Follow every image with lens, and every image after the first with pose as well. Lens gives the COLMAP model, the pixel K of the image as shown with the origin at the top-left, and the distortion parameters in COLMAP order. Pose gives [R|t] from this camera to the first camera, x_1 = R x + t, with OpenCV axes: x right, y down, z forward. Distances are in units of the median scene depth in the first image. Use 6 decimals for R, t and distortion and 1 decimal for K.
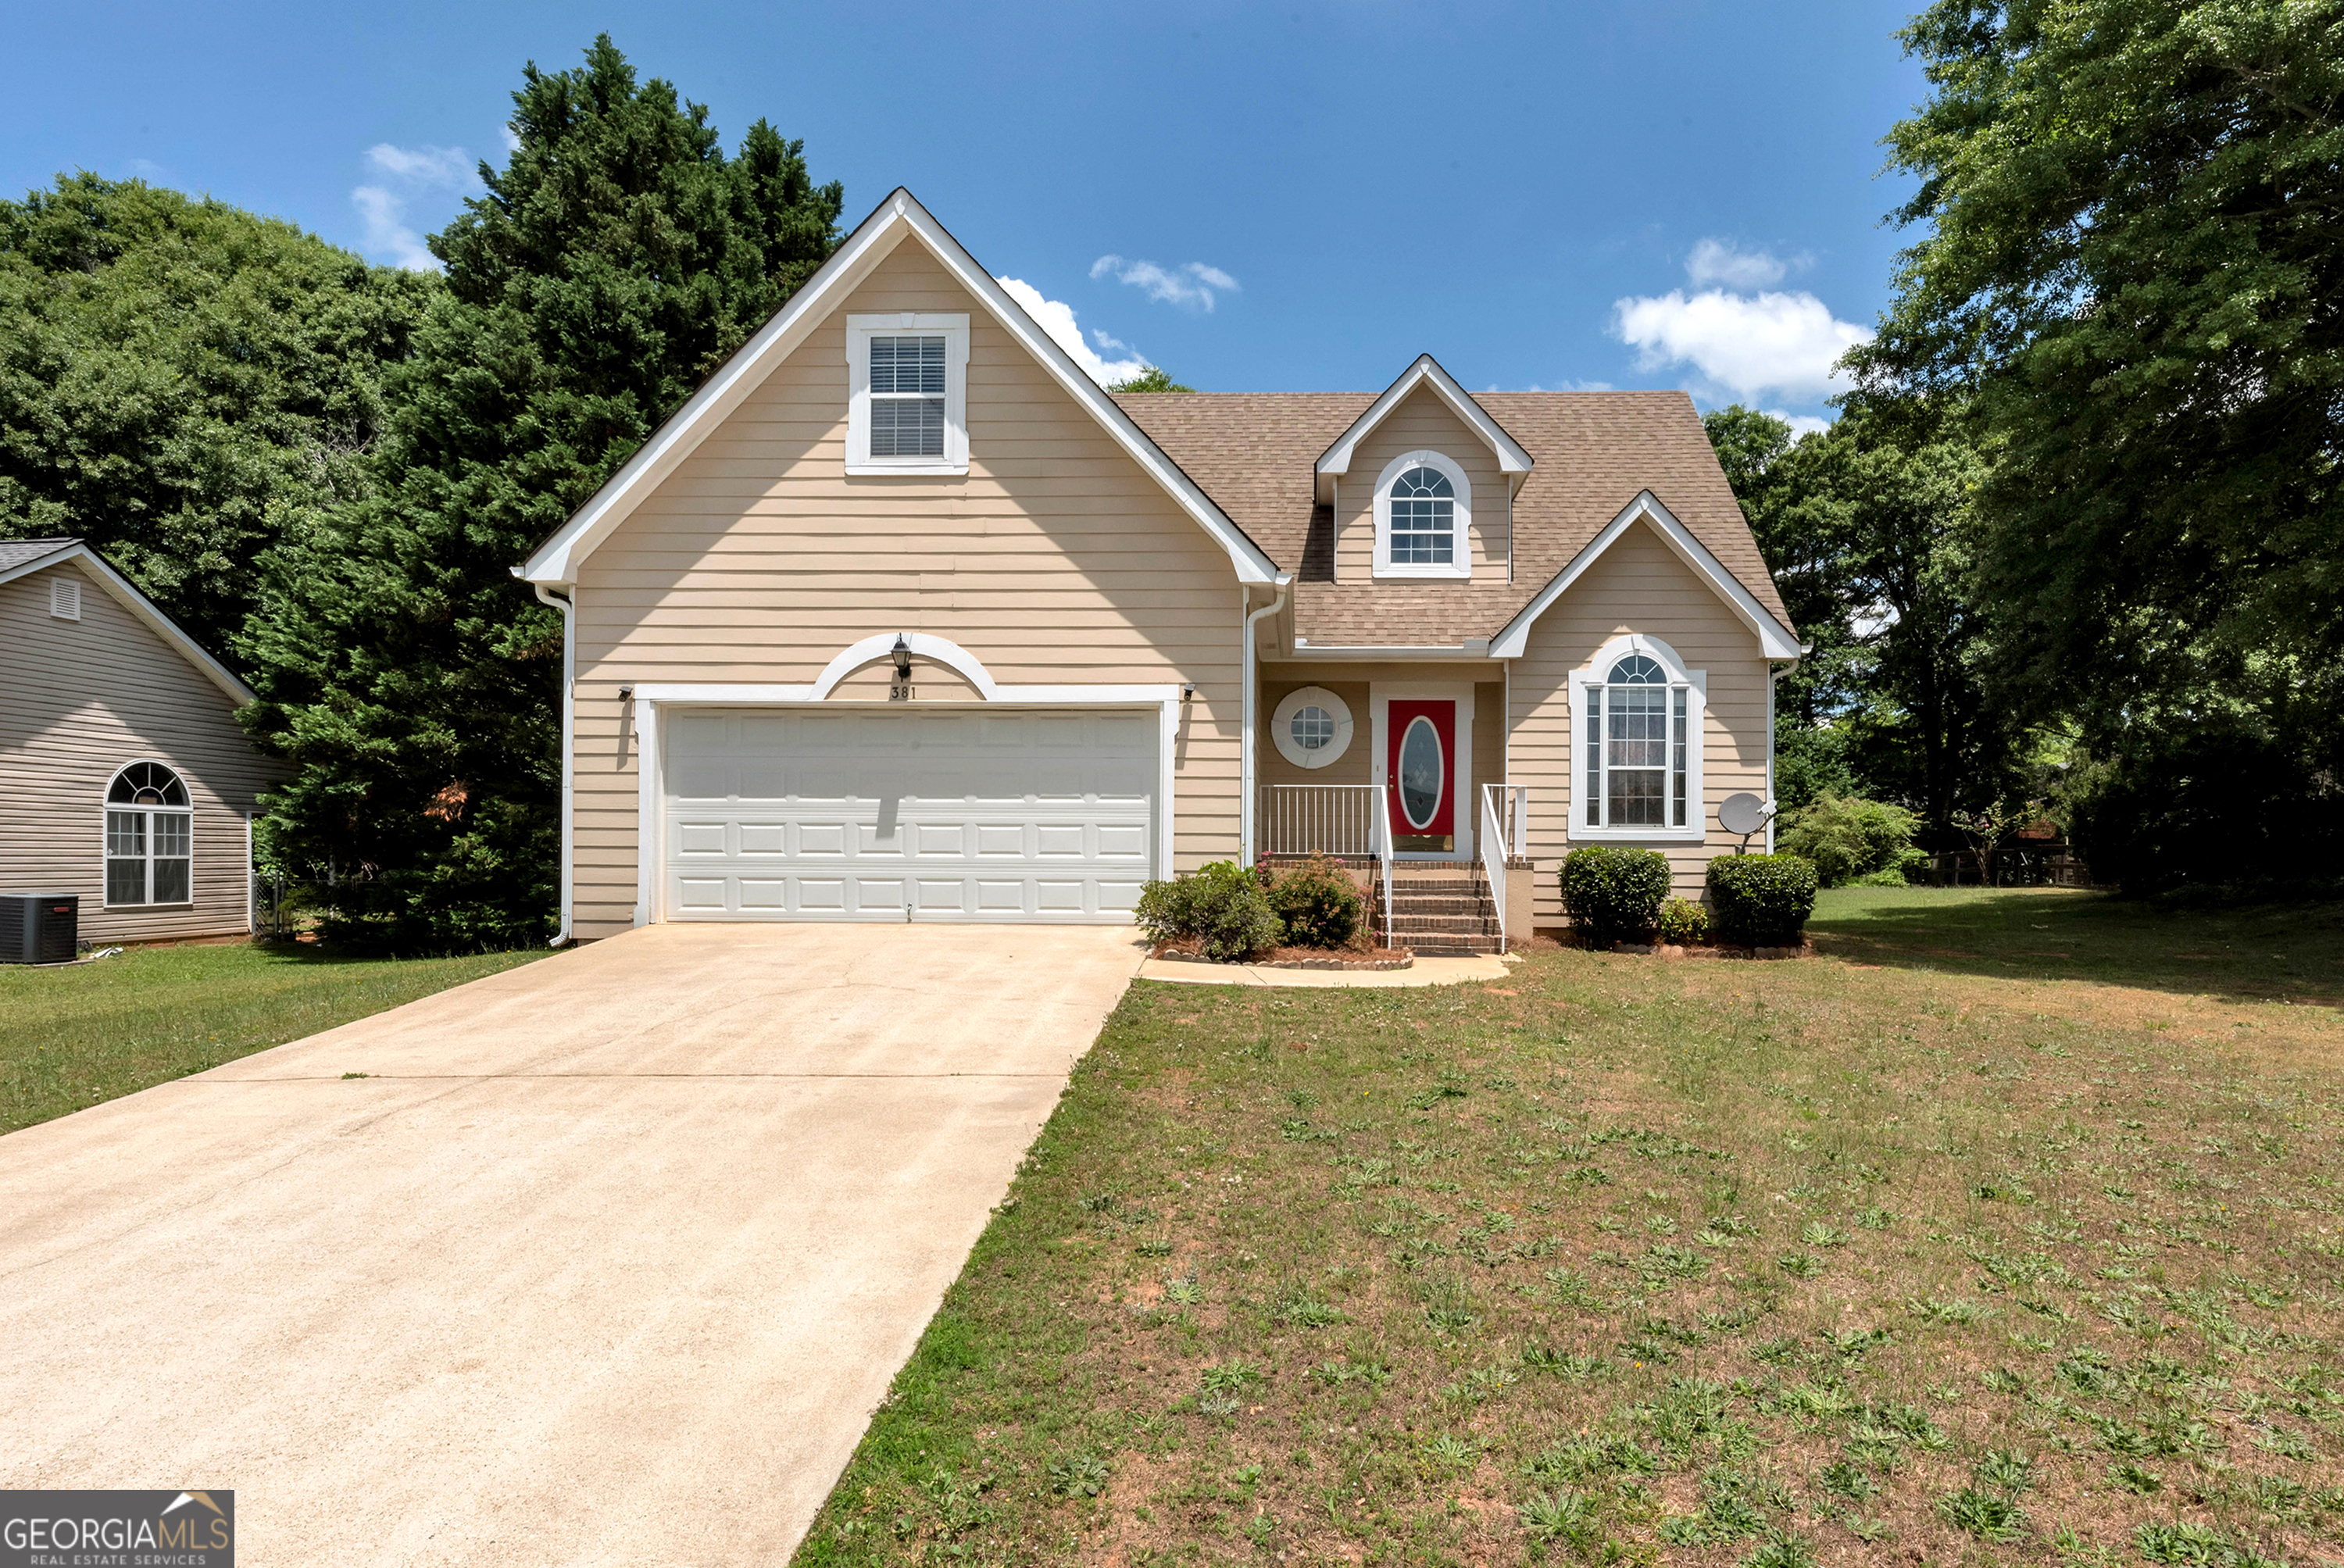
lens RADIAL K [[1300.3, 0, 1254.1], [0, 1300.3, 861.8], [0, 0, 1]] dist [0.007614, -0.000243]
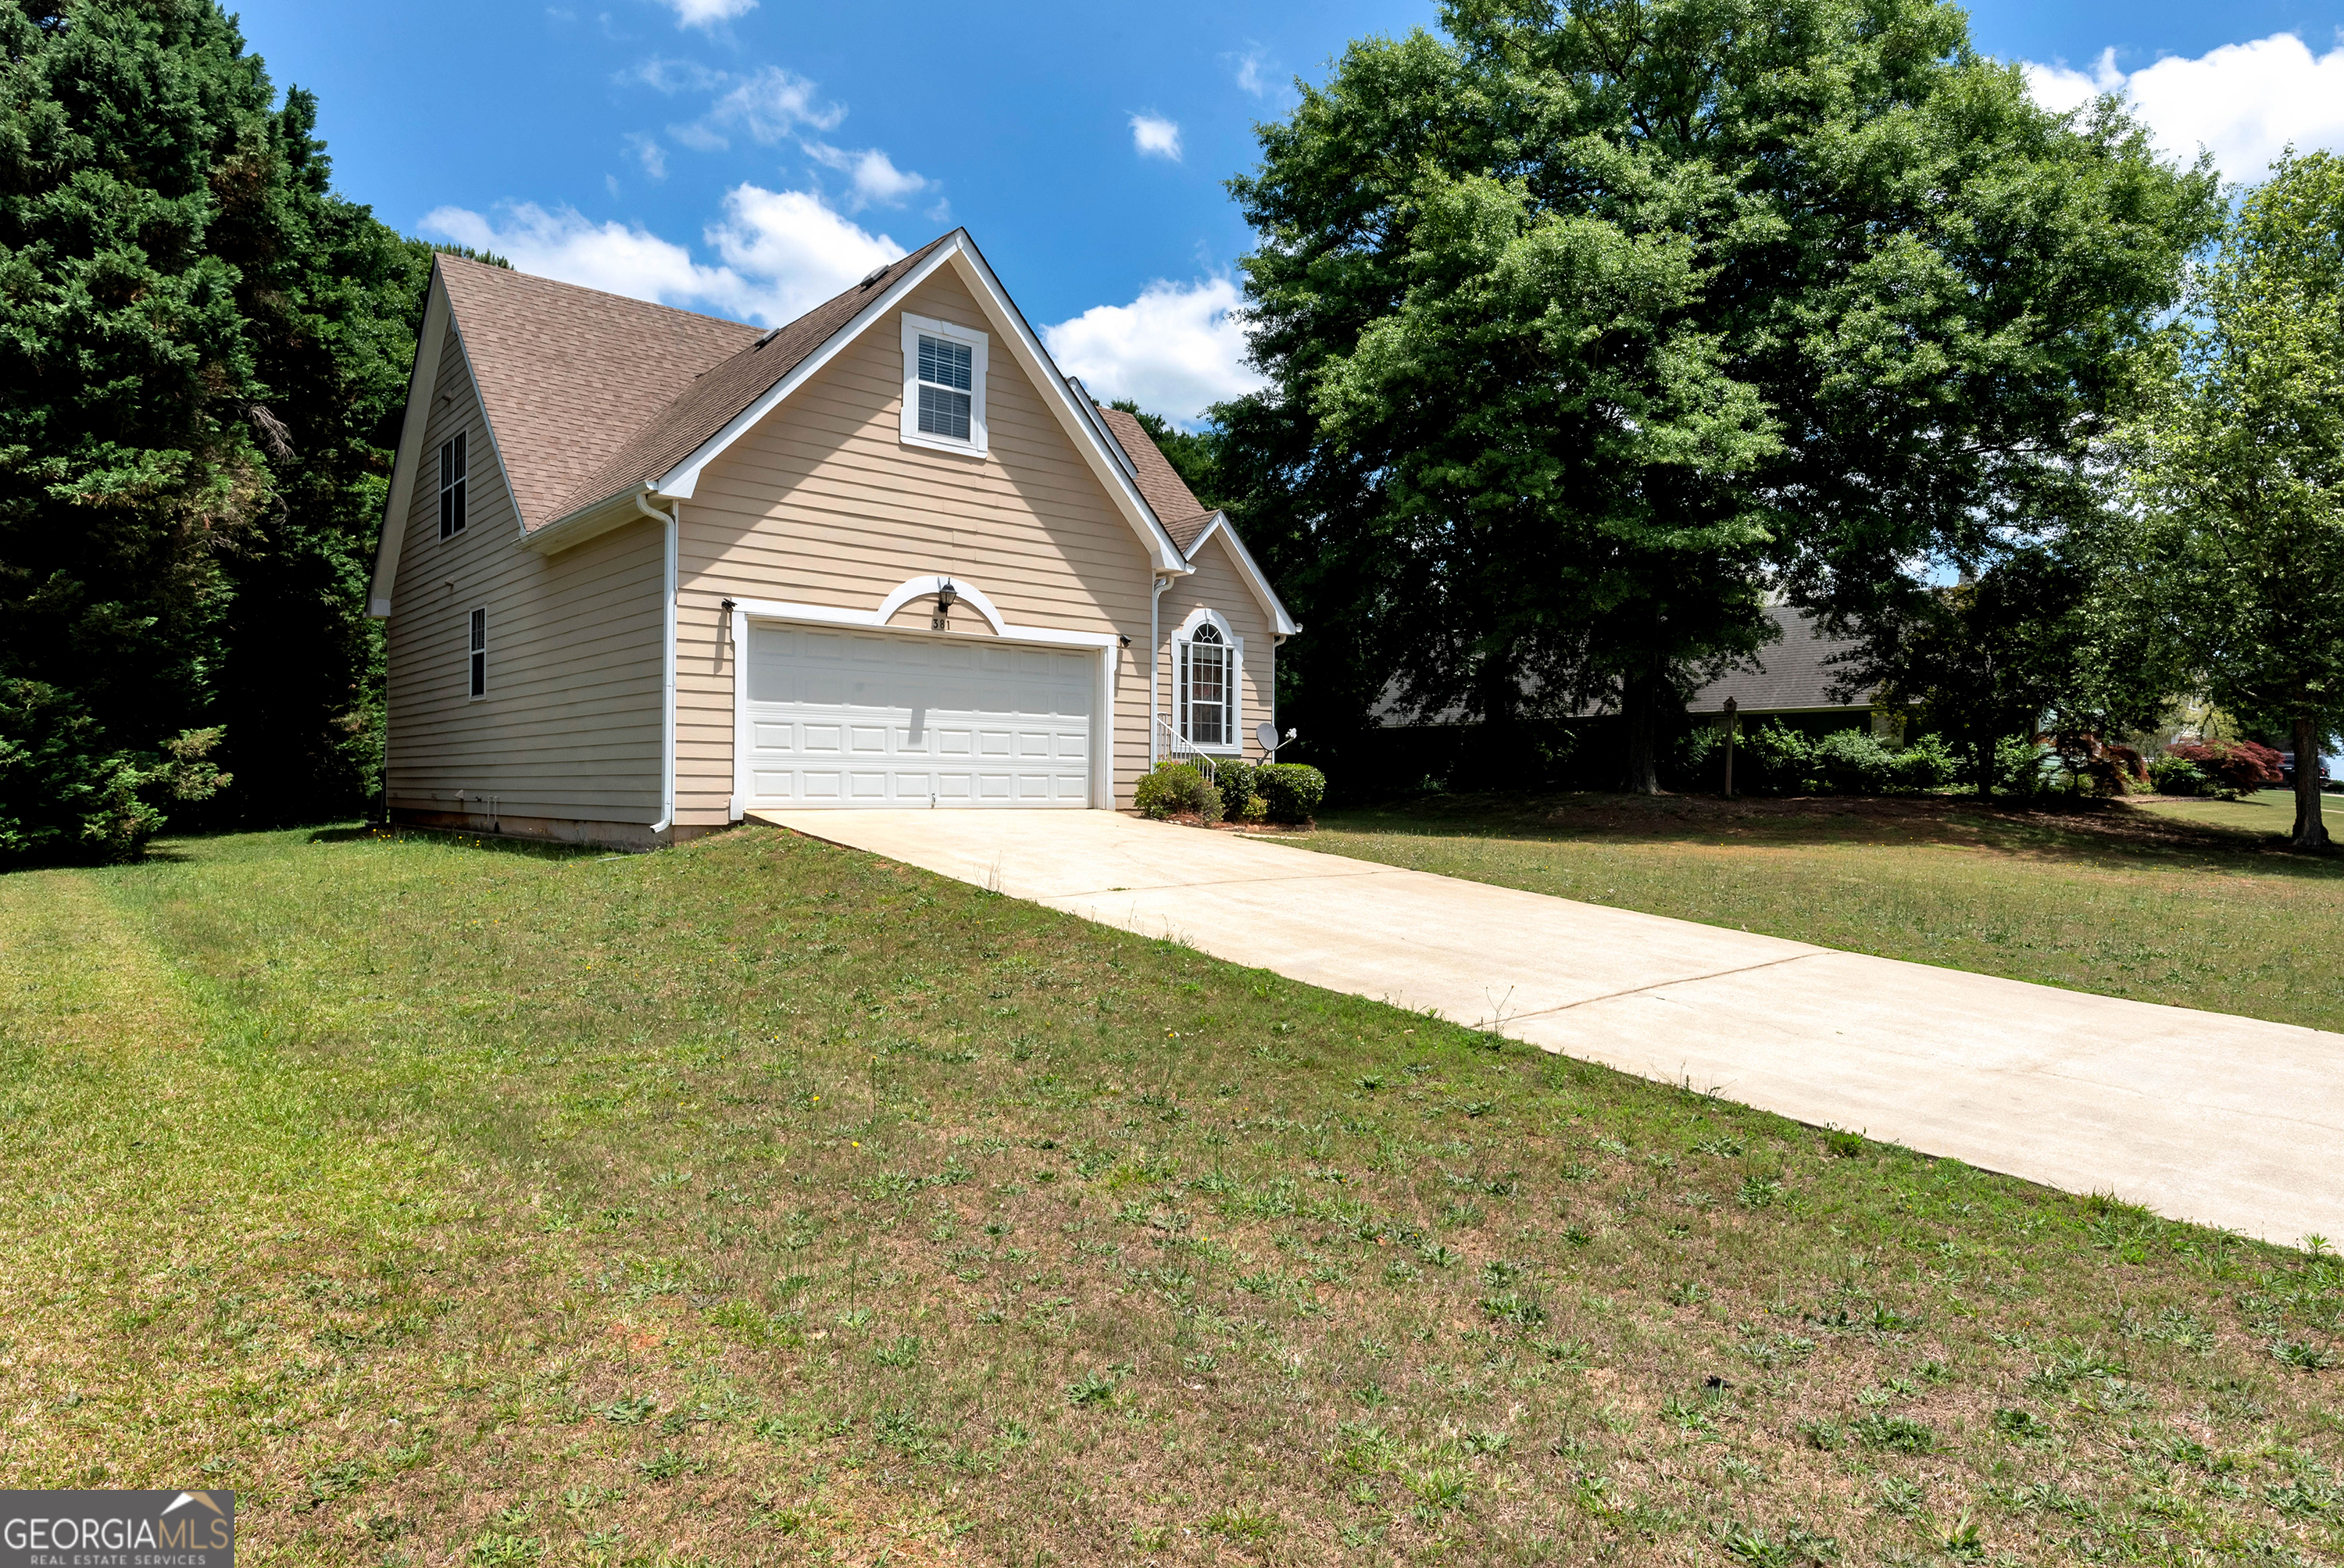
lens RADIAL K [[1404.2, 0, 1169.2], [0, 1404.2, 783.9], [0, 0, 1]] dist [0.000530, 0.000922]
pose [[0.741708, 0.004312, 0.670709, -0.816290], [-0.006509, 0.999979, 0.000769, 0.016948], [-0.670691, -0.004936, 0.741720, -0.120650]]
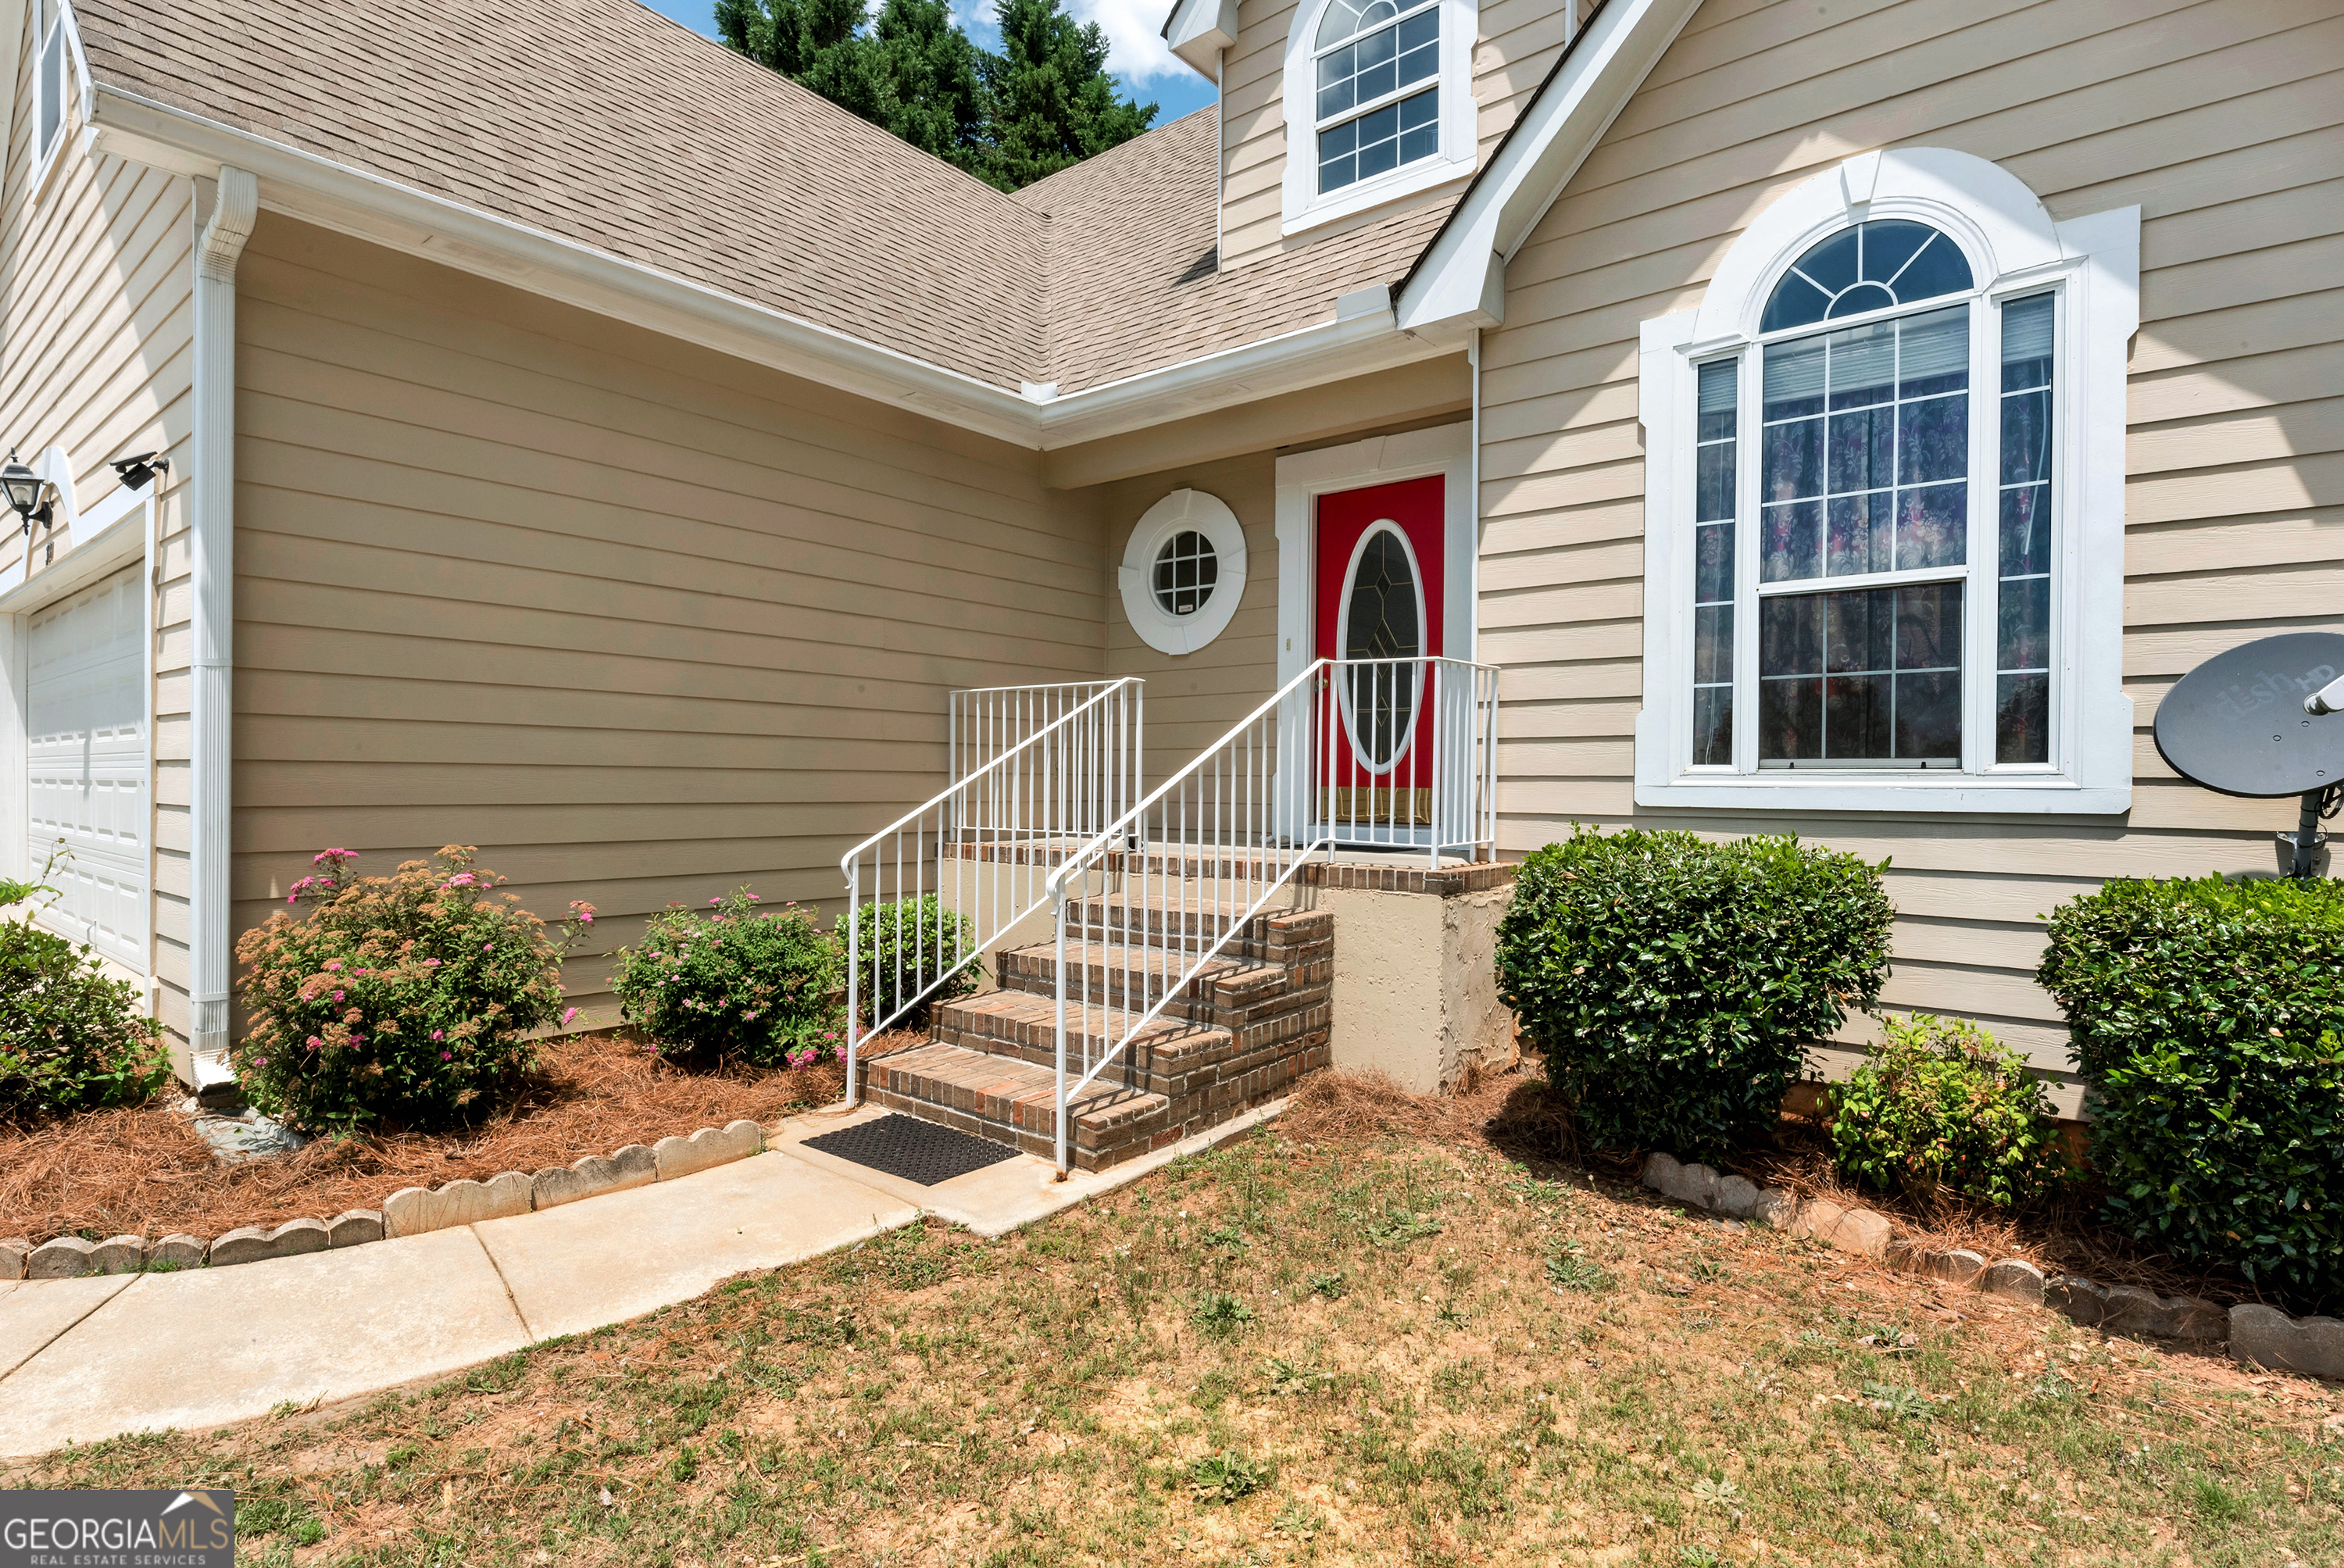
lens RADIAL K [[1184.3, 0, 1166.6], [0, 1184.3, 787.5], [0, 0, 1]] dist [0.005640, 0.000161]
pose [[0.793306, 0.004415, -0.608807, 0.357579], [-0.003140, 0.999990, 0.003161, -0.023836], [0.608815, -0.000596, 0.793312, 0.710687]]
